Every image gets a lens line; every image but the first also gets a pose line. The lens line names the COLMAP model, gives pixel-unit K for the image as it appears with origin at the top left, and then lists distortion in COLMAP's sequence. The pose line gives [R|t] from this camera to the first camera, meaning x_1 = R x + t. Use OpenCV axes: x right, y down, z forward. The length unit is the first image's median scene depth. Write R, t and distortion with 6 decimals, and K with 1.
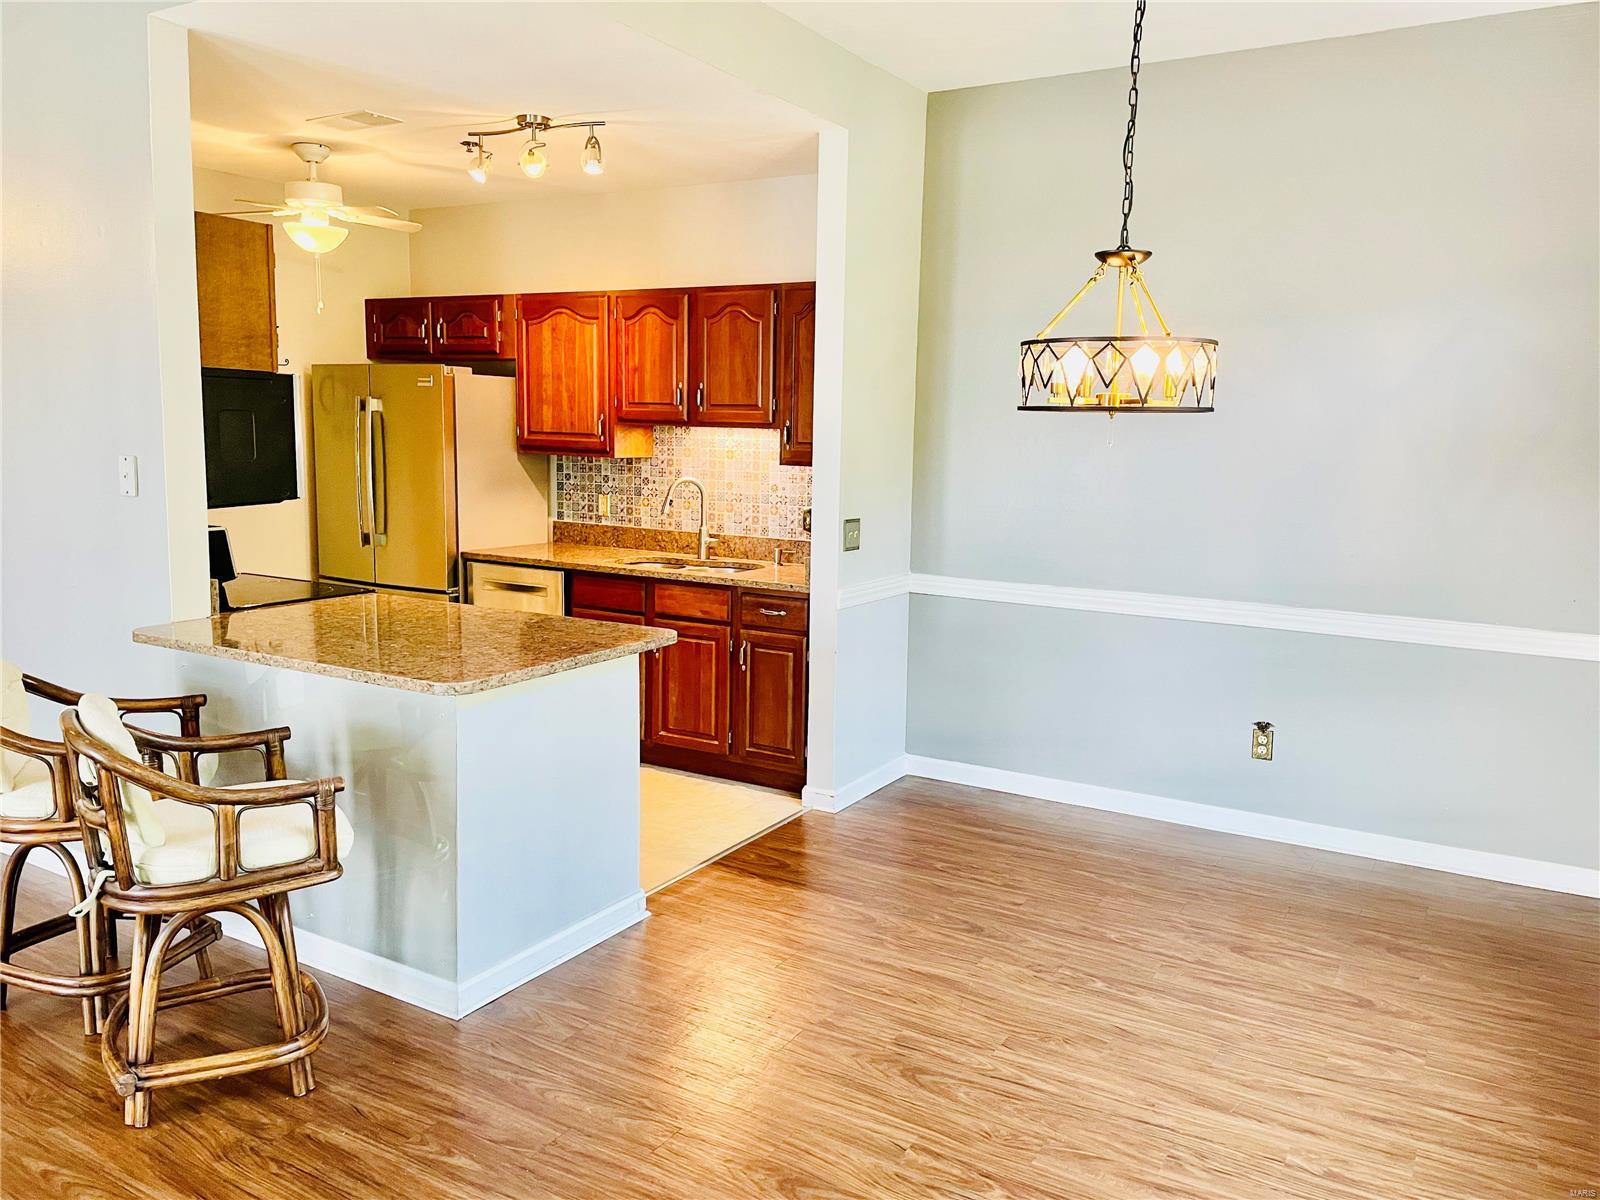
lens RADIAL K [[1213.9, 0, 809.3], [0, 1213.9, 598.6], [0, 0, 1]] dist [0.102242, -0.140631]
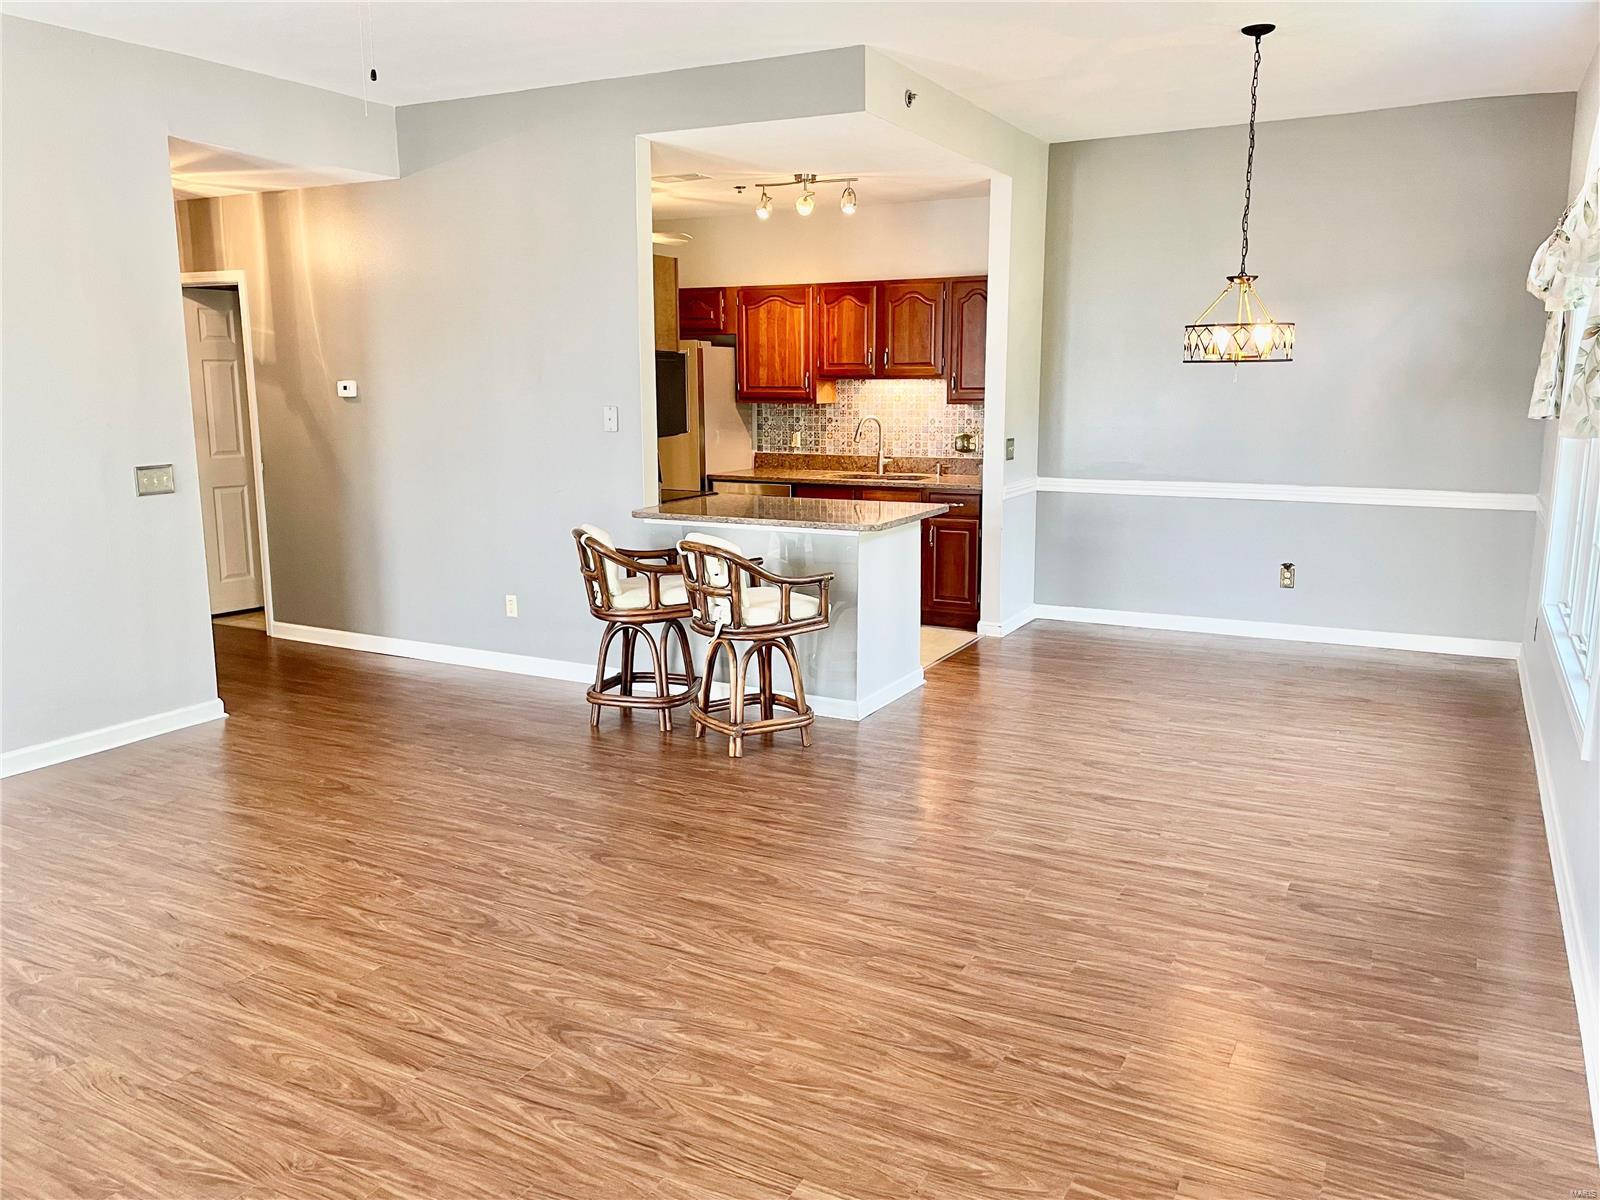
lens RADIAL K [[1213.9, 0, 809.3], [0, 1213.9, 598.6], [0, 0, 1]] dist [0.102242, -0.140631]
pose [[0.998495, -0.033195, 0.043652, -0.247253], [0.031488, 0.998734, 0.039238, 0.055575], [-0.044899, -0.037804, 0.998276, -0.423009]]
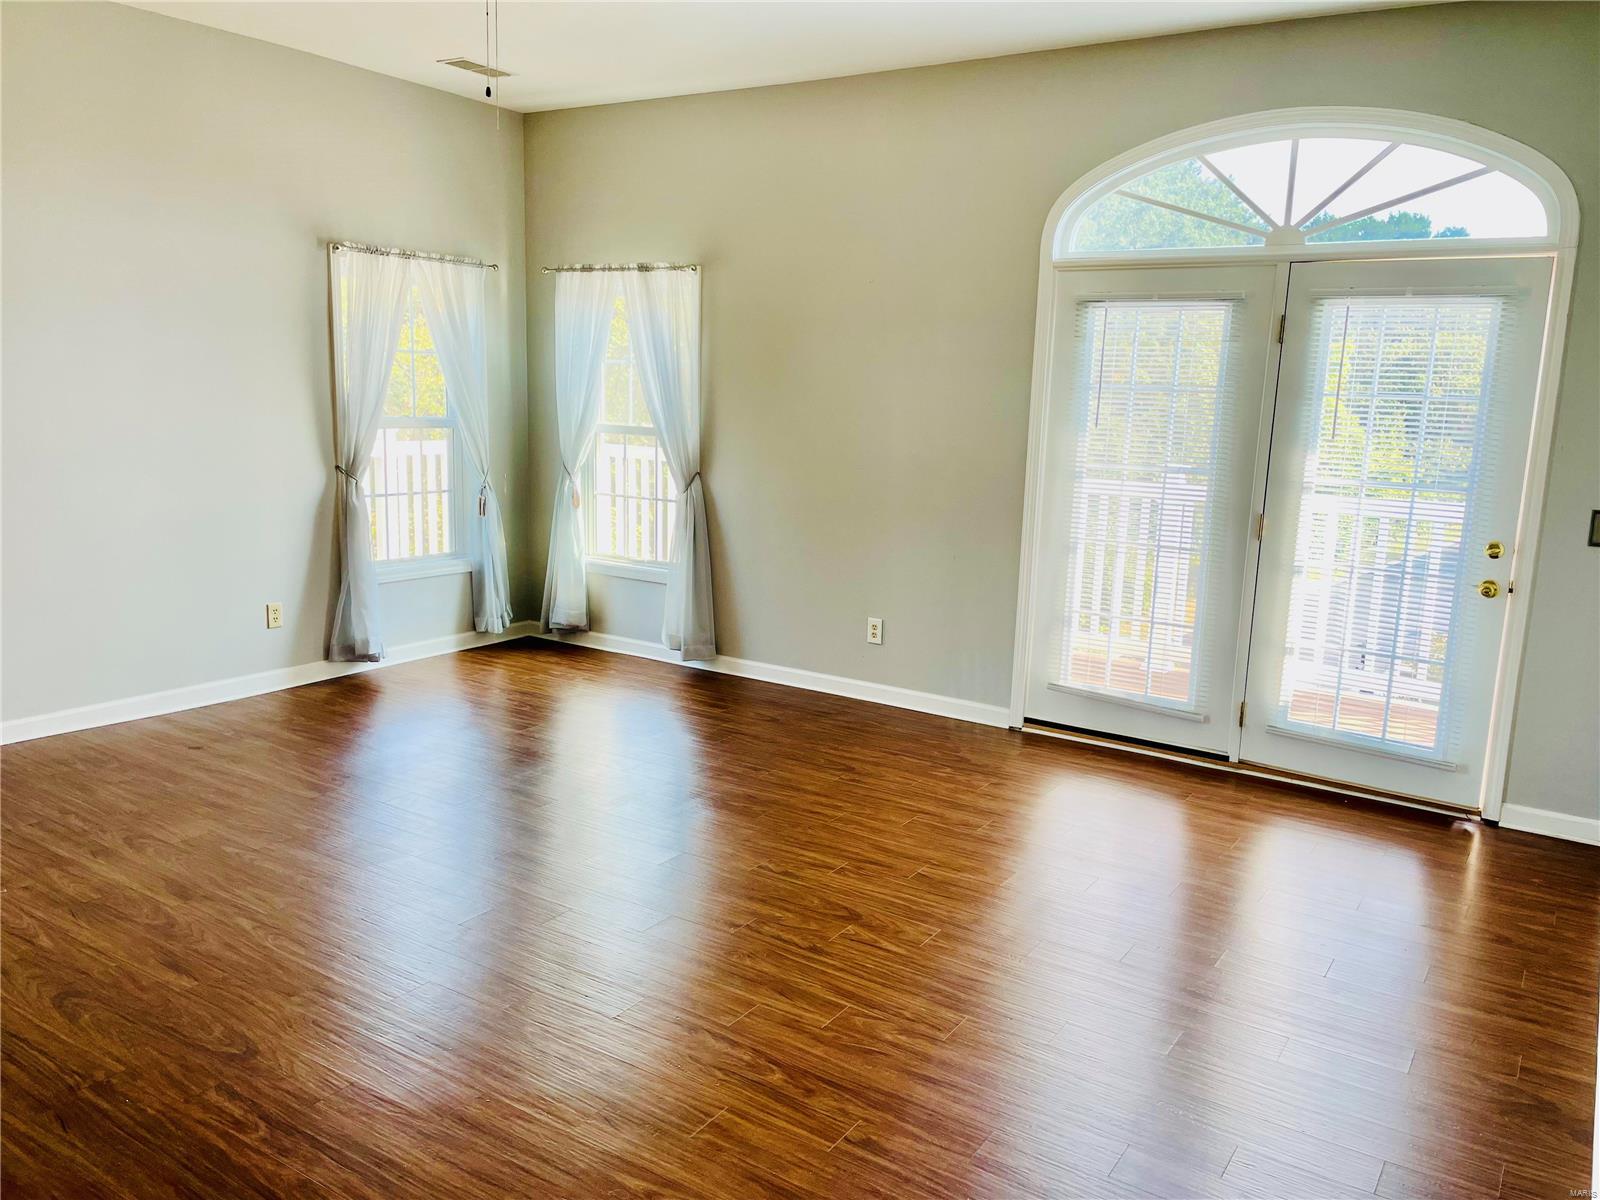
lens RADIAL K [[1213.9, 0, 809.3], [0, 1213.9, 598.6], [0, 0, 1]] dist [0.102242, -0.140631]
pose [[-0.997680, -0.061274, 0.029669, -0.580428], [-0.049029, 0.949042, 0.311314, -0.110647], [-0.047233, 0.309137, -0.949844, 0.722765]]
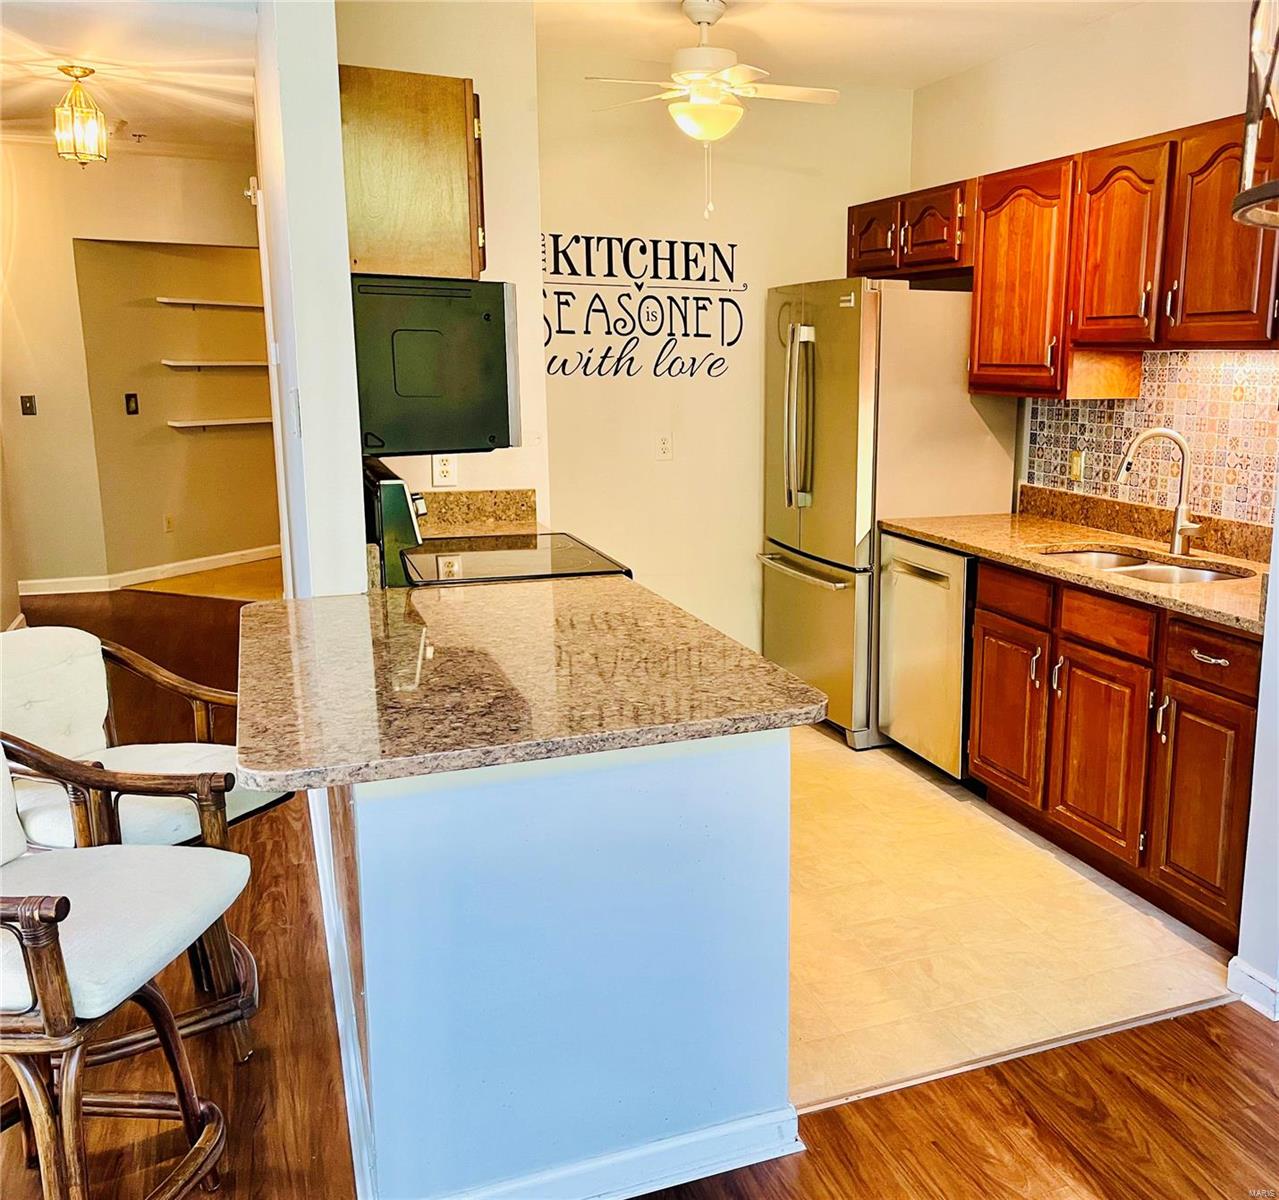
lens RADIAL K [[1209.8, 0, 806.6], [0, 1209.8, 599.9], [0, 0, 1]] dist [0.131671, -0.240026]
pose [[0.817912, 0.102528, -0.566135, 0.132224], [-0.077454, 0.994658, 0.068234, -0.038953], [0.570106, -0.011960, 0.821484, 0.353373]]
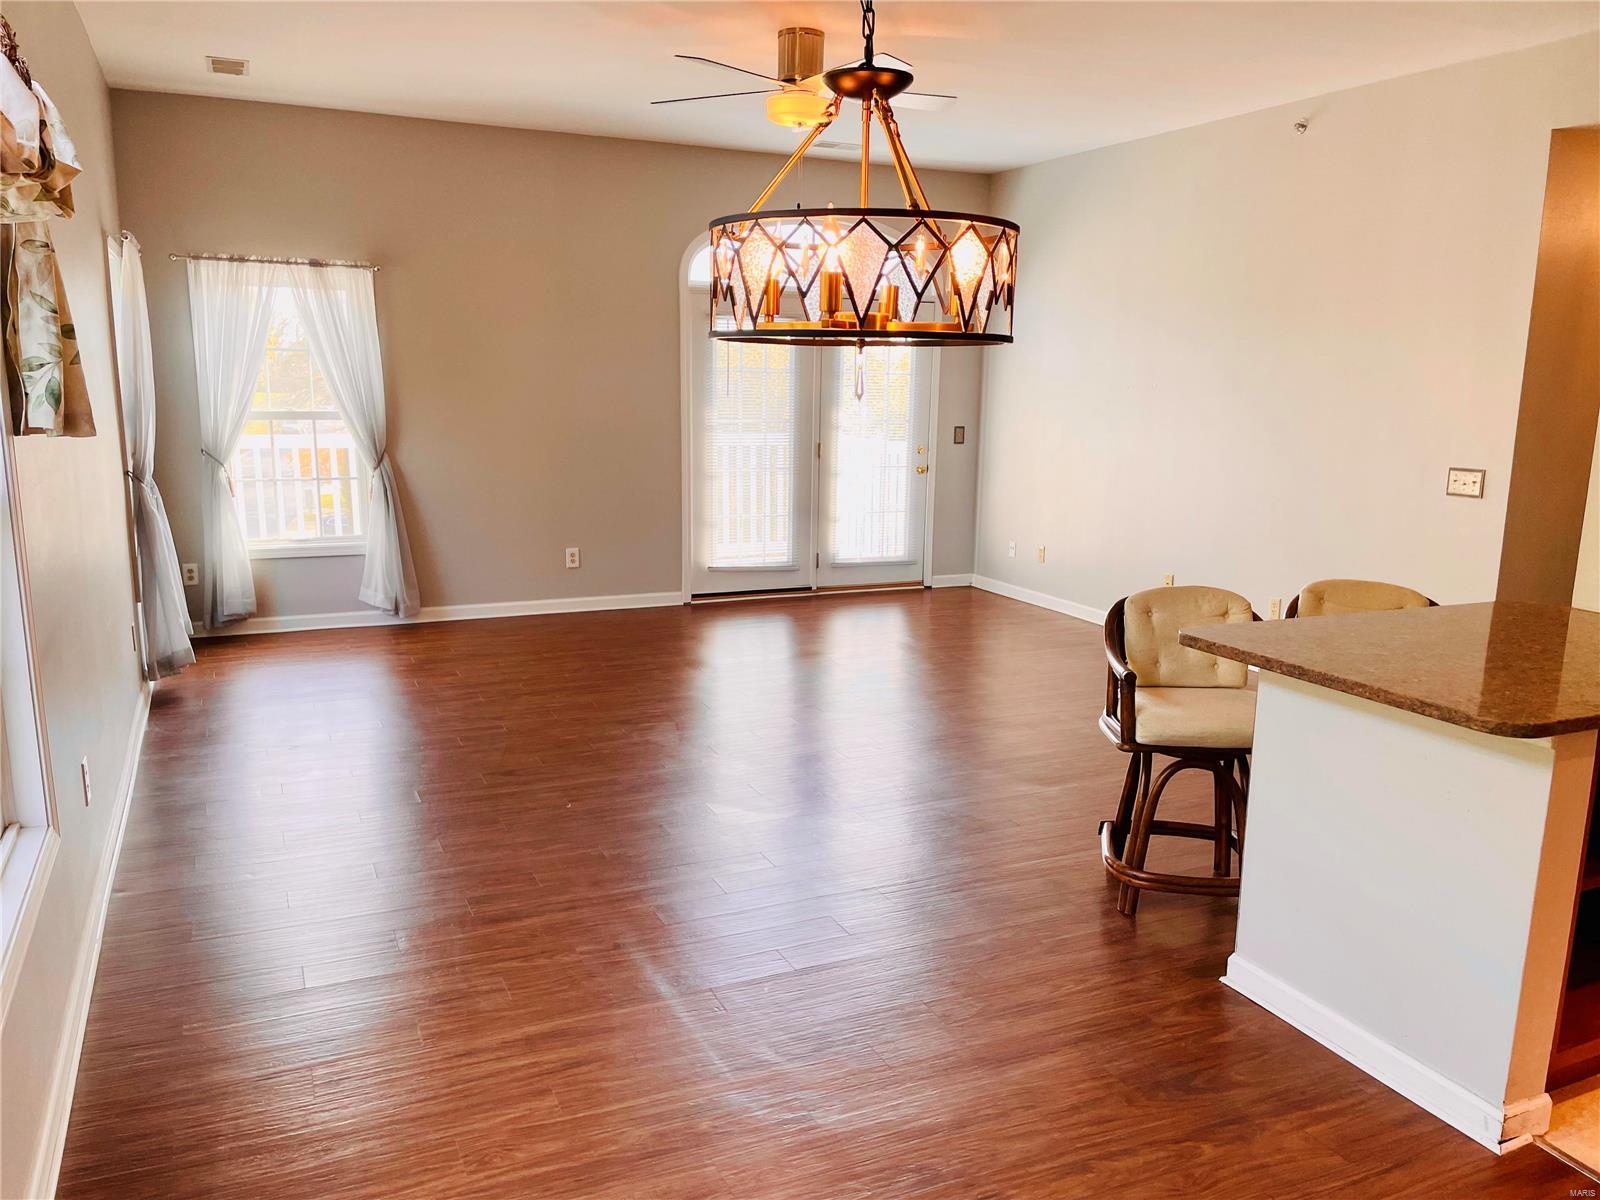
lens RADIAL K [[1209.7, 0, 795.4], [0, 1209.7, 612.1], [0, 0, 1]] dist [0.096757, -0.143739]
pose [[-0.568980, 0.129713, -0.812057, 0.397971], [-0.144420, 0.956373, 0.253955, -0.088235], [0.809570, 0.261773, -0.525424, 0.677661]]
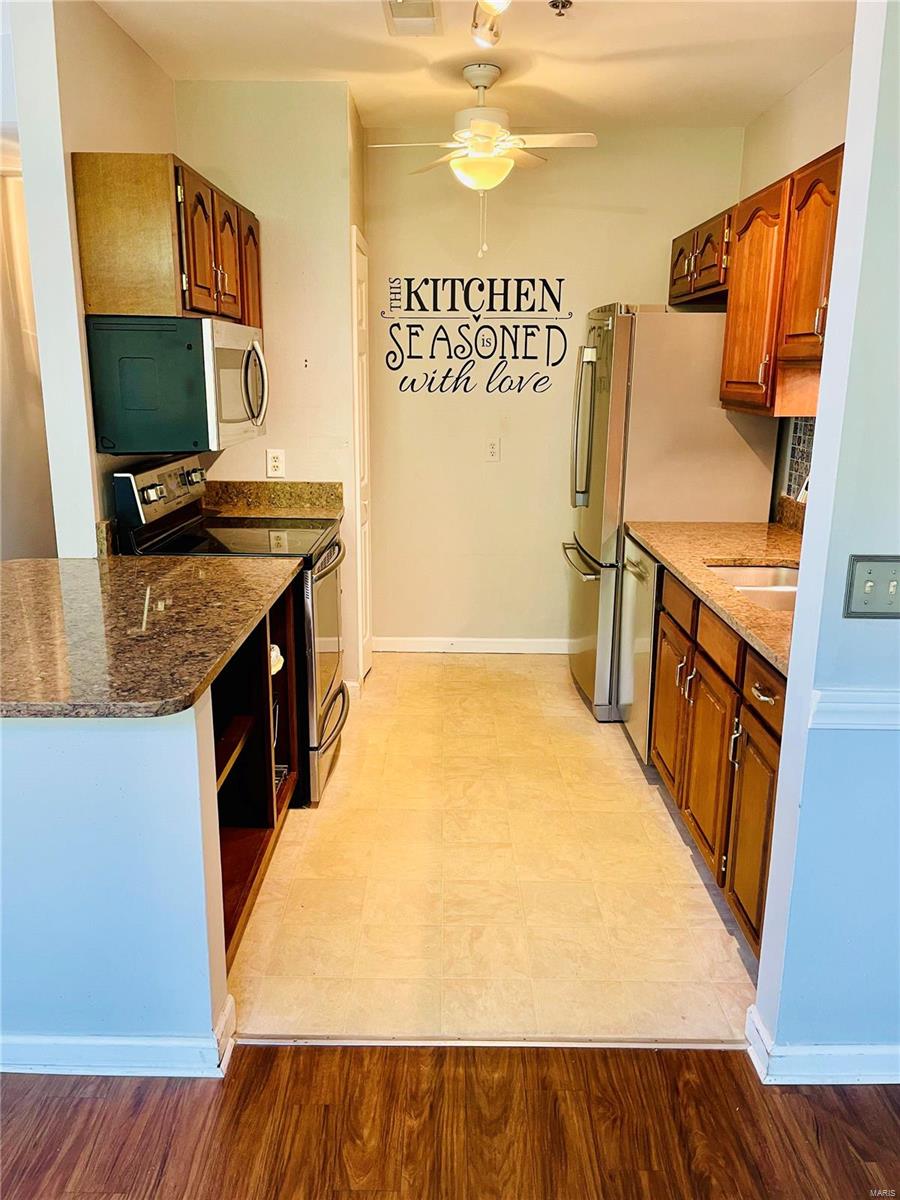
lens RADIAL K [[910.4, 0, 439.2], [0, 910.4, 595.2], [0, 0, 1]] dist [0.102242, -0.140631]
pose [[0.500935, 0.190891, -0.844171, 0.227969], [-0.119776, 0.981278, 0.150819, -0.074211], [0.857157, 0.025561, 0.514421, 0.581680]]
